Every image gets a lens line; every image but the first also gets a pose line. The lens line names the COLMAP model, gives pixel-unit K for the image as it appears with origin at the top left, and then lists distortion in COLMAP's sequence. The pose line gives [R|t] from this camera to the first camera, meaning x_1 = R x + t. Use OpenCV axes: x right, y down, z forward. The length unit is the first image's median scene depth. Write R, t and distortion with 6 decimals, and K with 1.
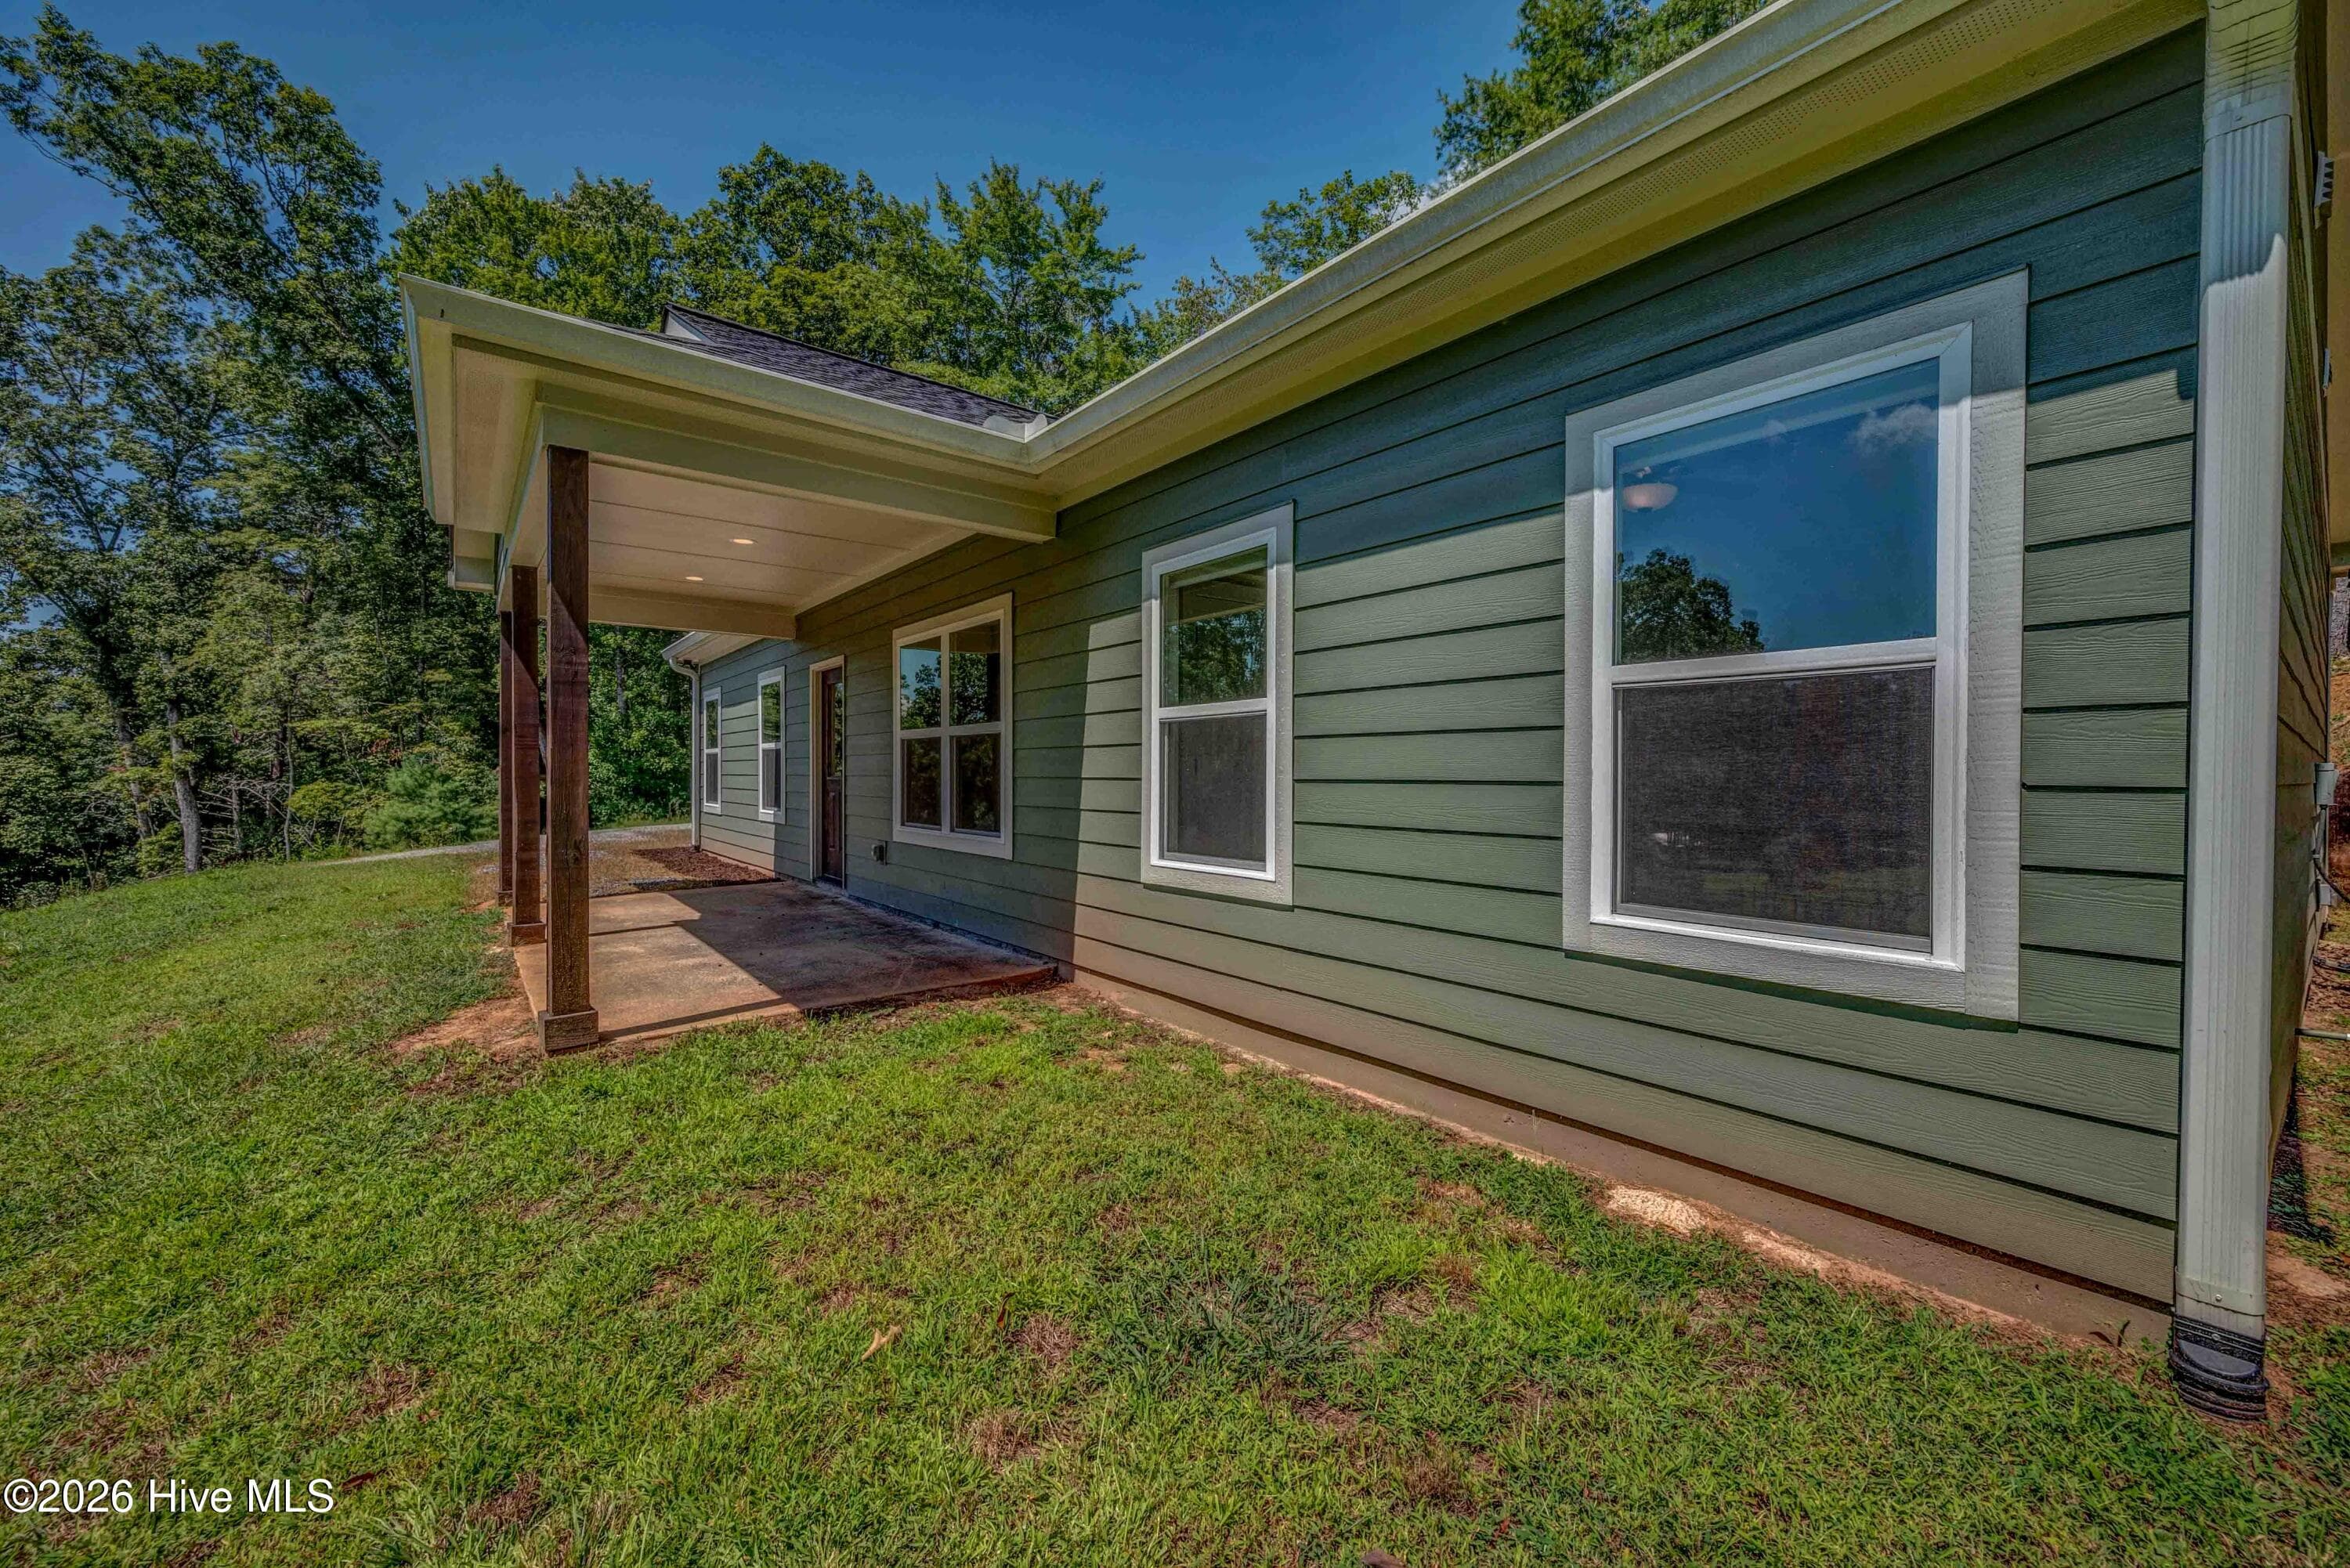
lens RADIAL K [[917.4, 0, 1176.1], [0, 917.4, 781.5], [0, 0, 1]] dist [-0.003963, 0.000403]
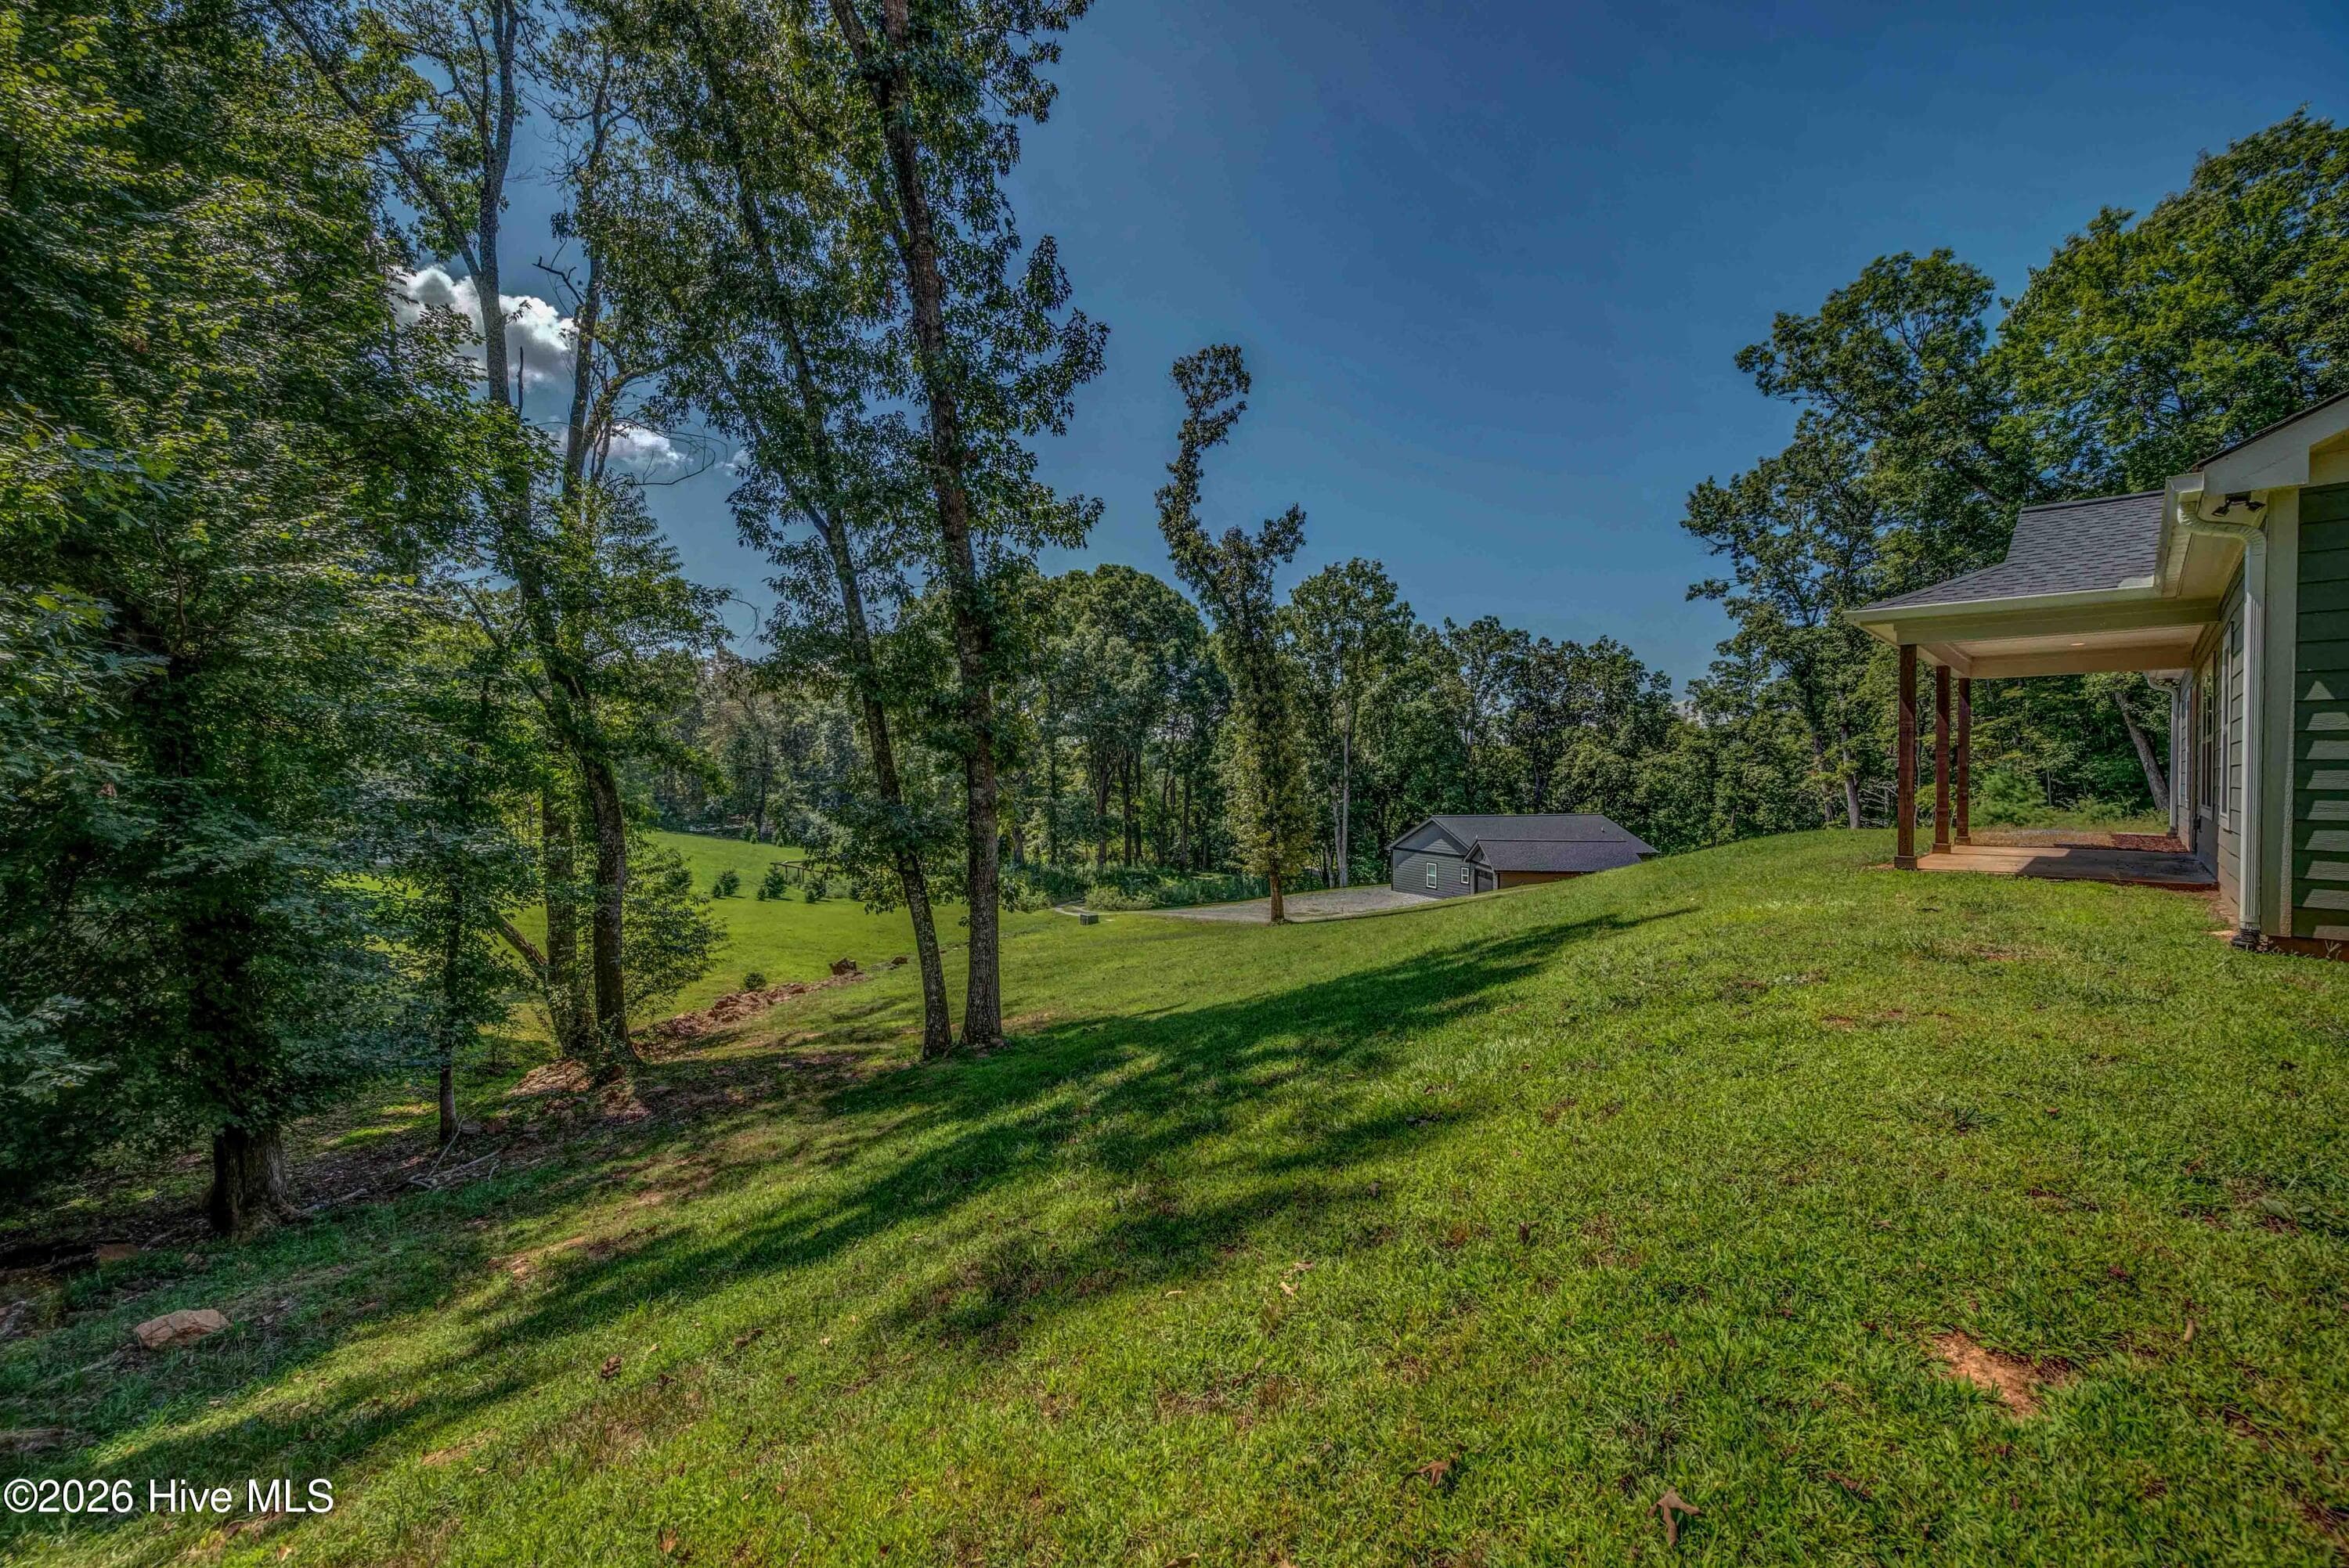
lens RADIAL K [[917.0, 0, 1182.1], [0, 917.0, 776.9], [0, 0, 1]] dist [-0.003963, 0.000403]
pose [[0.095956, 0.004974, -0.995373, 0.208343], [-0.016534, 0.999858, 0.003402, 0.003562], [0.995248, 0.016131, 0.096025, -0.150642]]
